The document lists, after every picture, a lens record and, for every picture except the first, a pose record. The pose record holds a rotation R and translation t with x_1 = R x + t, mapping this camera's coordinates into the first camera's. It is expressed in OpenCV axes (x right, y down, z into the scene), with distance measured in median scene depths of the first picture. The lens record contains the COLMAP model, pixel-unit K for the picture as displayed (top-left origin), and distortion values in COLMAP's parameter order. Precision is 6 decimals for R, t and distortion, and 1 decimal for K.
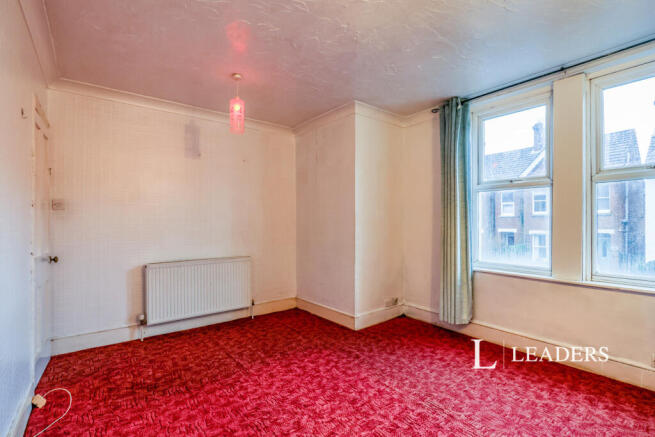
lens RADIAL K [[327.3, 0, 327.5], [0, 327.3, 218.5], [0, 0, 1]] dist [-0.002300, -0.000207]
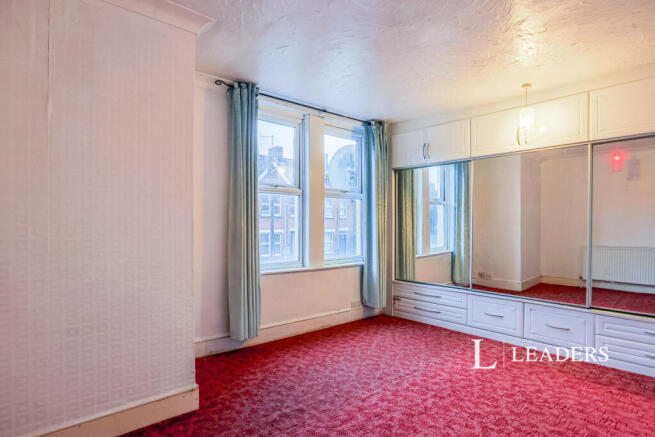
lens RADIAL K [[378.7, 0, 327.5], [0, 378.7, 218.5], [0, 0, 1]] dist [-0.004777, -0.003522]
pose [[-0.118050, 0.010819, 0.992949, -0.865291], [-0.017859, 0.999756, -0.013016, 0.008783], [-0.992847, -0.019269, -0.117828, 1.204190]]
